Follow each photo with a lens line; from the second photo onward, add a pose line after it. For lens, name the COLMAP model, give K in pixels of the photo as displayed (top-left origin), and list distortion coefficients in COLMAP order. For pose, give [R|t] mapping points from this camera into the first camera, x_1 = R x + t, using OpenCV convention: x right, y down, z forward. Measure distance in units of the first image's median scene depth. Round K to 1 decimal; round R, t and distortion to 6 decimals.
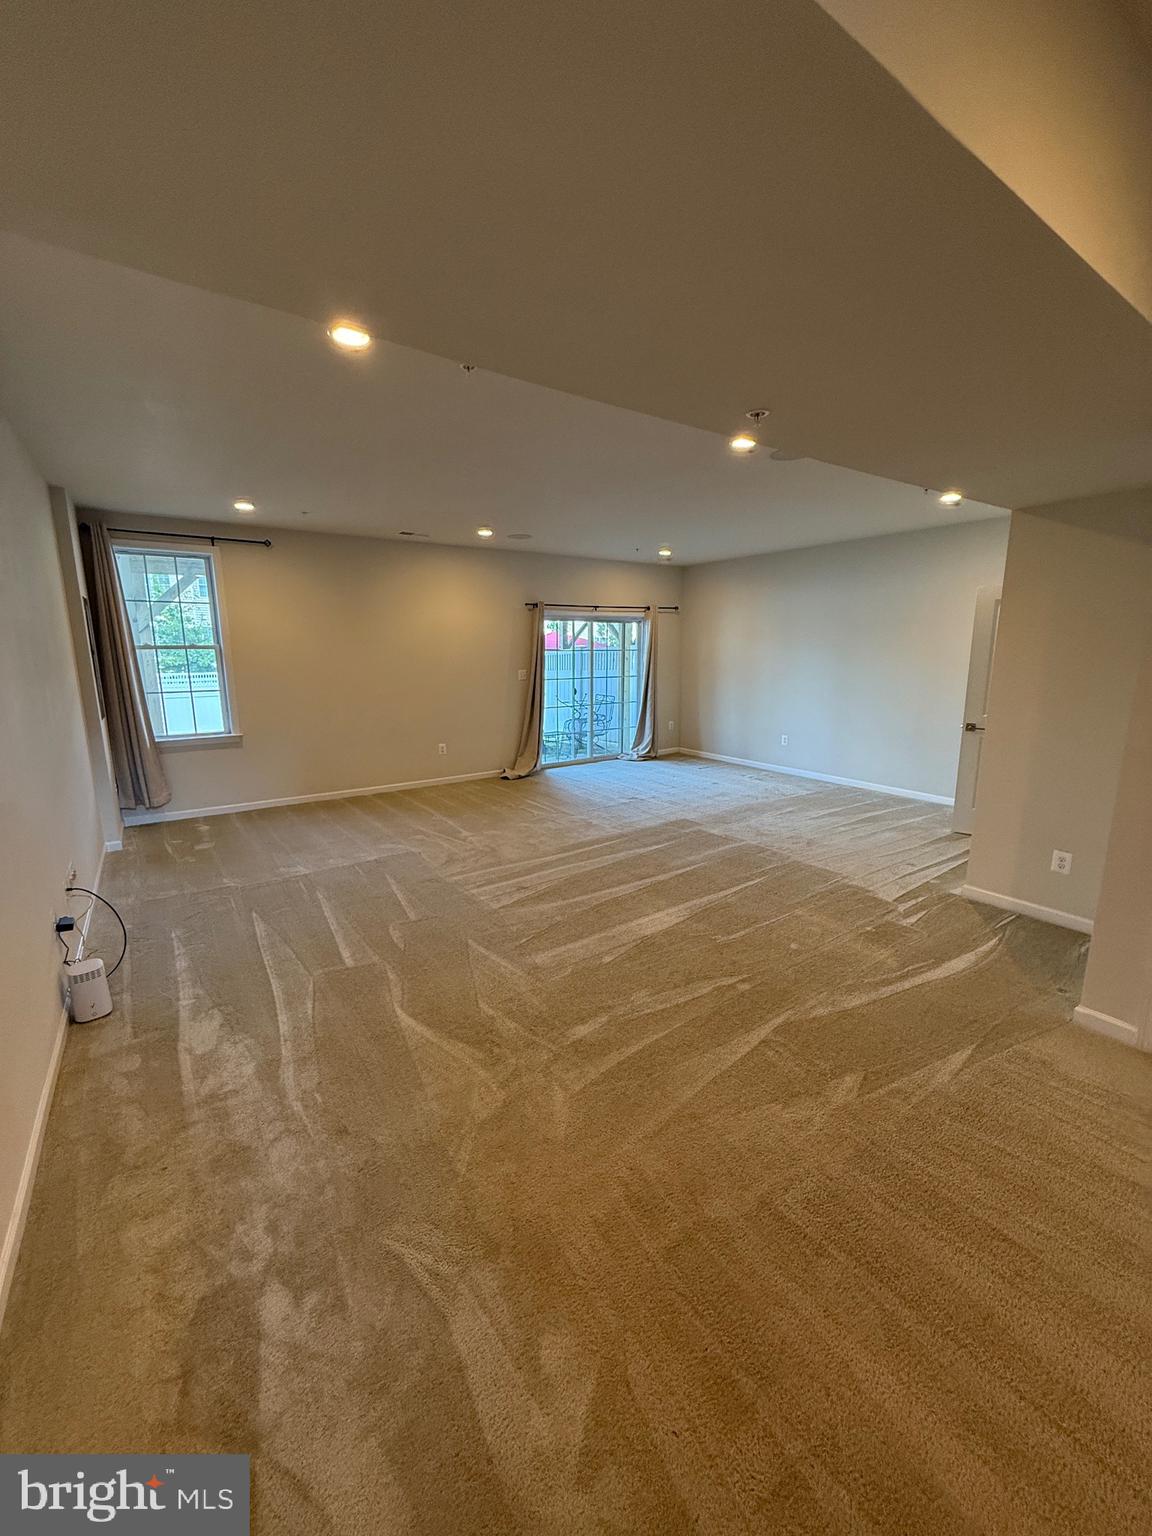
lens RADIAL K [[604.9, 0, 579.5], [0, 604.9, 765.3], [0, 0, 1]] dist [-0.001278, -0.000172]
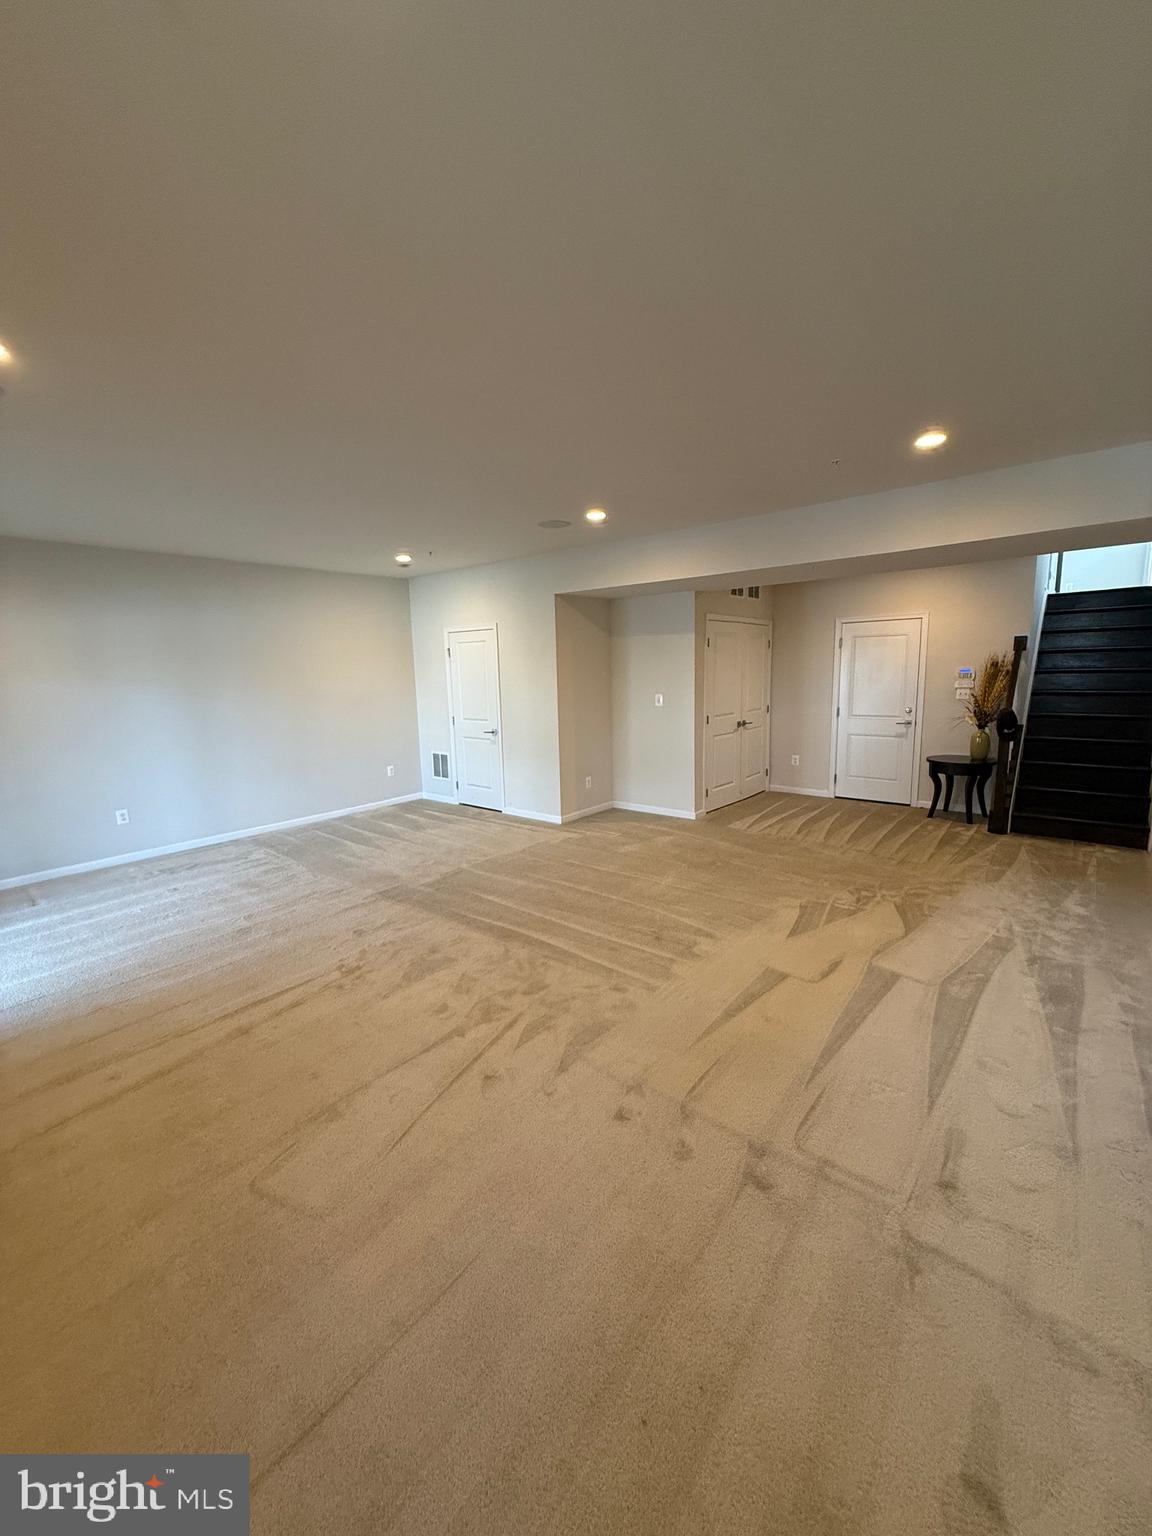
lens RADIAL K [[604.9, 0, 579.5], [0, 604.9, 765.3], [0, 0, 1]] dist [-0.001278, -0.000172]
pose [[-0.274863, -0.146143, 0.950312, -1.475905], [0.204839, 0.956789, 0.206386, -0.427720], [-0.939410, 0.251389, -0.233050, 2.068719]]
